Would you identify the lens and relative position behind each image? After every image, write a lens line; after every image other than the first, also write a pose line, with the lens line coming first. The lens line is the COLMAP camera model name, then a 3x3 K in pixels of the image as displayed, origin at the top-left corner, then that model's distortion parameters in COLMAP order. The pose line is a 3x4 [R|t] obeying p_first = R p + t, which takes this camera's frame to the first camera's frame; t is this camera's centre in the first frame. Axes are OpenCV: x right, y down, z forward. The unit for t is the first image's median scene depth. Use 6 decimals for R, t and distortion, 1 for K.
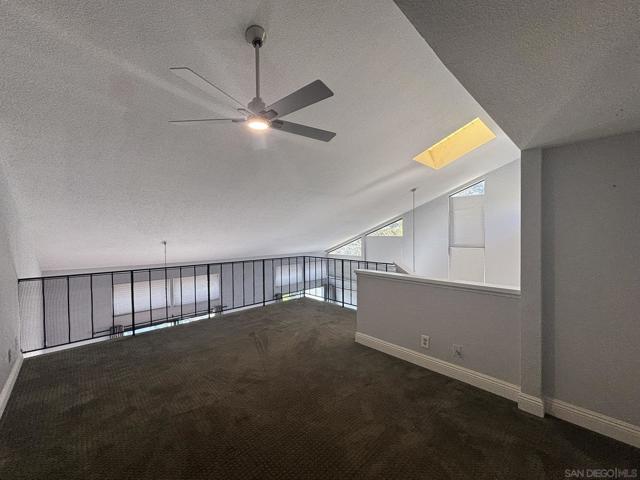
lens RADIAL K [[257.6, 0, 319.9], [0, 257.6, 237.8], [0, 0, 1]] dist [0.000190, 0.000342]
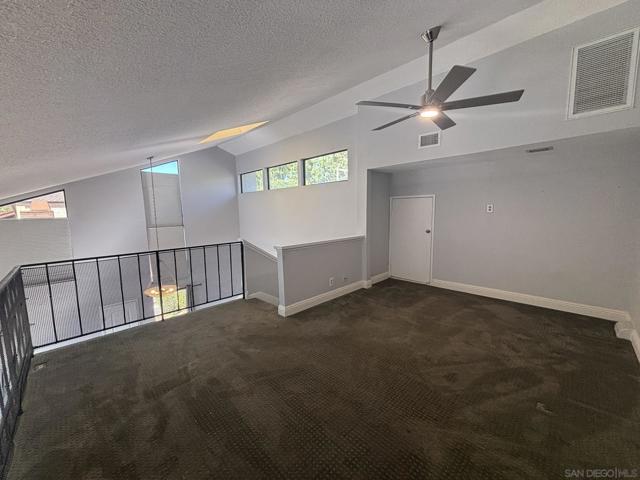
lens RADIAL K [[257.6, 0, 319.9], [0, 257.6, 237.8], [0, 0, 1]] dist [0.000190, 0.000342]
pose [[-0.016913, -0.105584, 0.994267, -0.687385], [0.034813, 0.993744, 0.106121, -0.007941], [-0.999251, 0.036408, -0.013132, 0.710004]]
